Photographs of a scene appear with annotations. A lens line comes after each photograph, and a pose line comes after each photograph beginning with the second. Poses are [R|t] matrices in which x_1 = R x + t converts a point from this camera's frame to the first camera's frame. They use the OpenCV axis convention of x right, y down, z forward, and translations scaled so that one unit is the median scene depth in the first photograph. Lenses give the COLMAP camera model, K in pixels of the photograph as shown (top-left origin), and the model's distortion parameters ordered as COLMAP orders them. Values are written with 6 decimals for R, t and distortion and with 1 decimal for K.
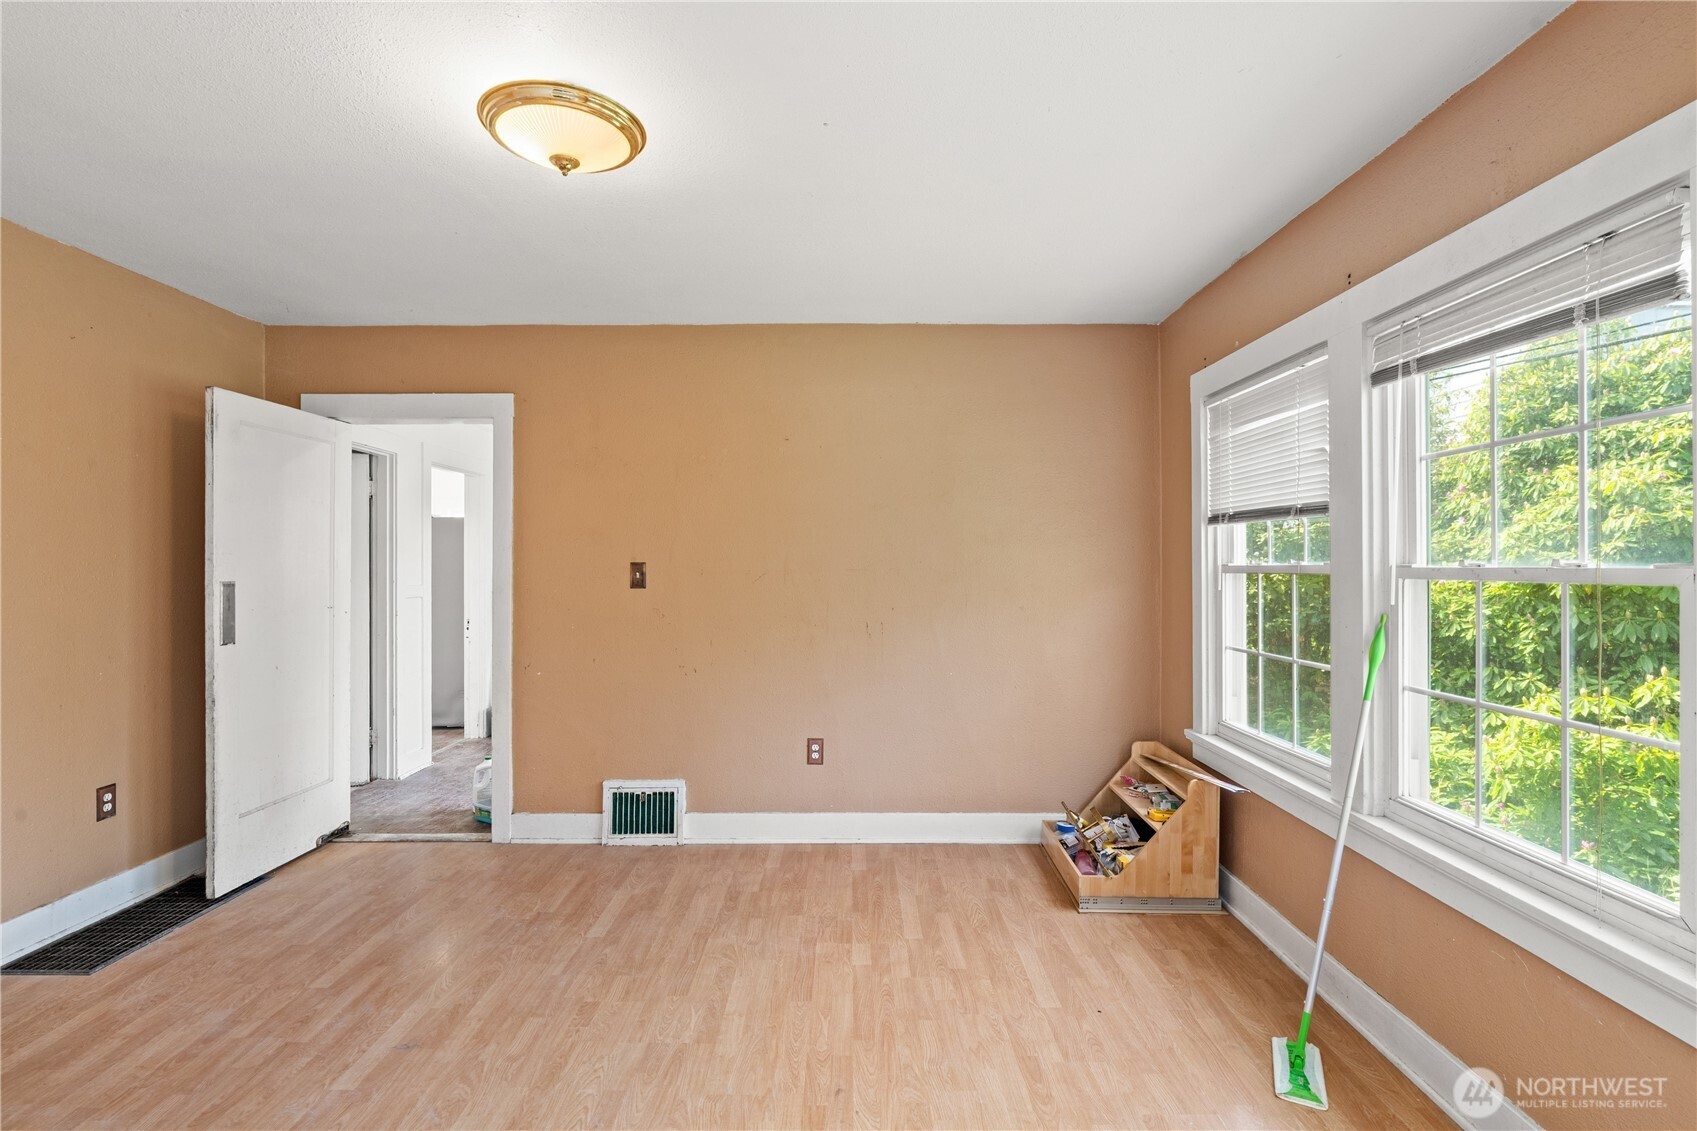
lens RADIAL K [[771.4, 0, 846.4], [0, 771.4, 566.2], [0, 0, 1]] dist [-0.004555, 0.001338]
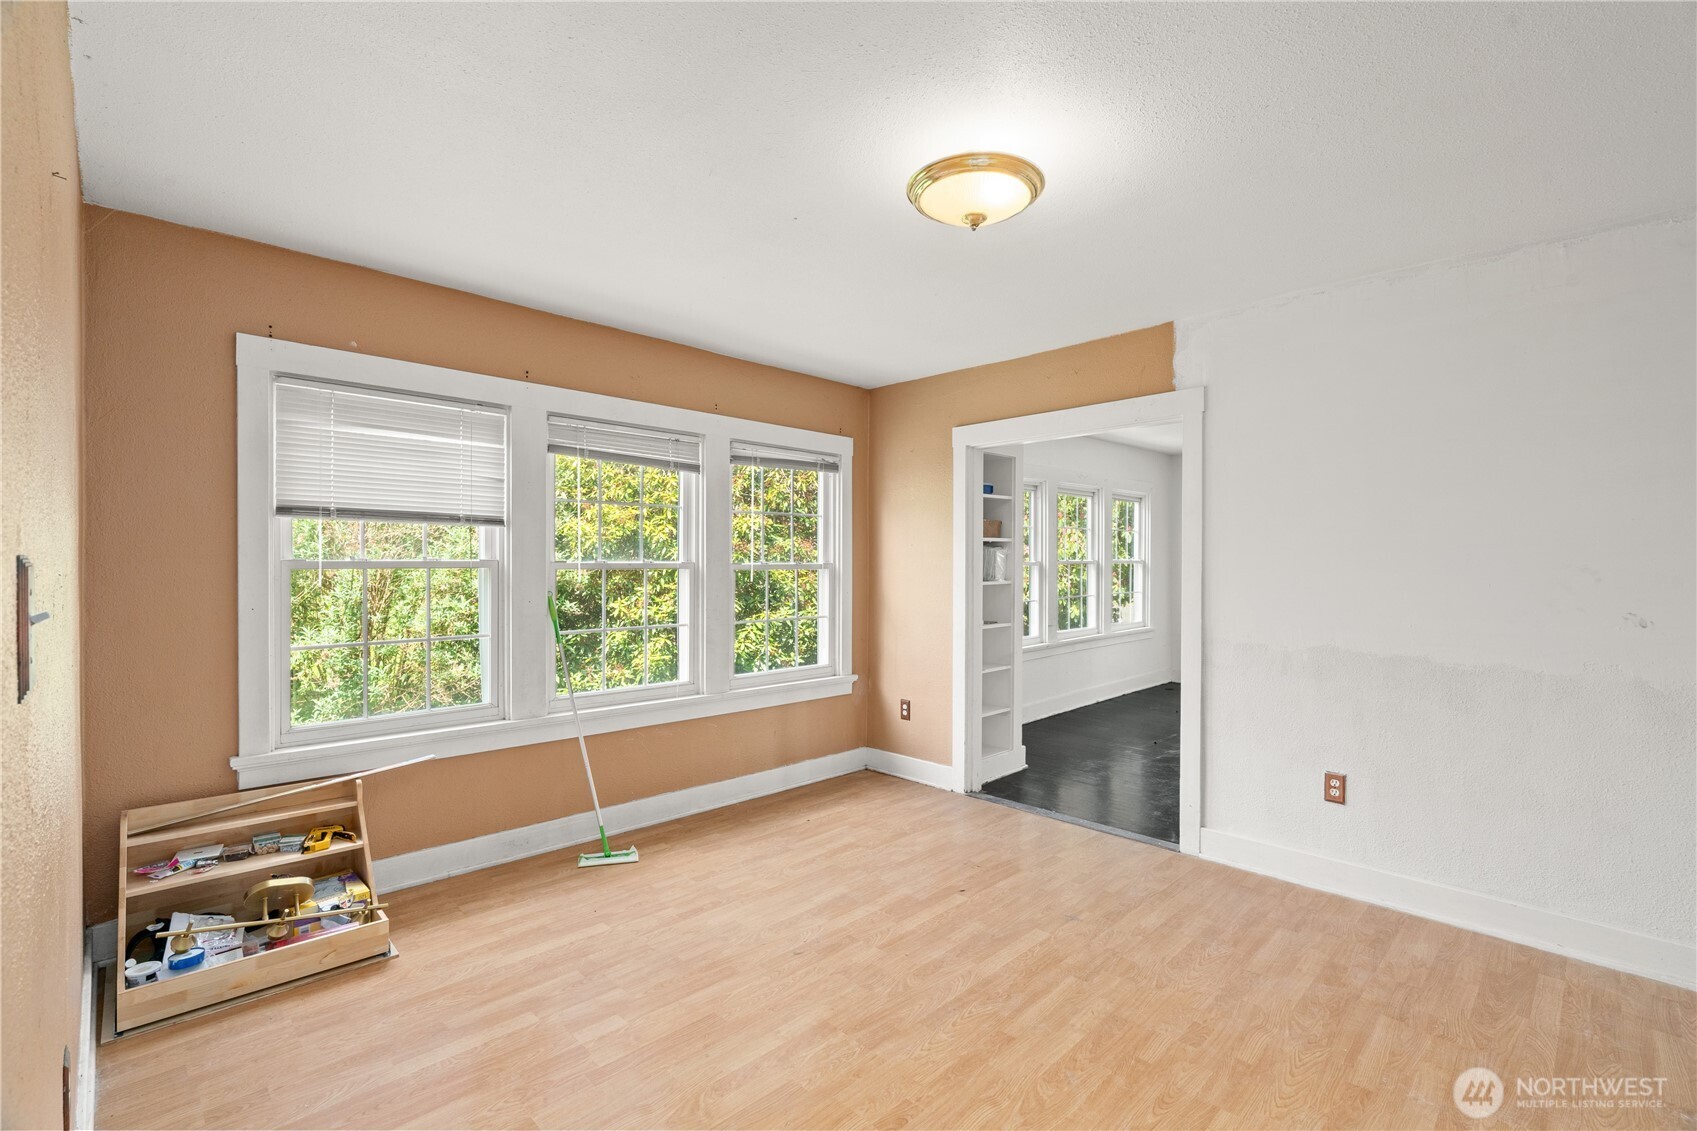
lens RADIAL K [[771.4, 0, 846.0], [0, 771.4, 564.2], [0, 0, 1]] dist [-0.004555, 0.001338]
pose [[-0.705148, -0.005859, 0.709036, -0.629924], [-0.004388, 0.999983, 0.003899, -0.003510], [-0.709047, -0.000362, -0.705161, 1.164421]]
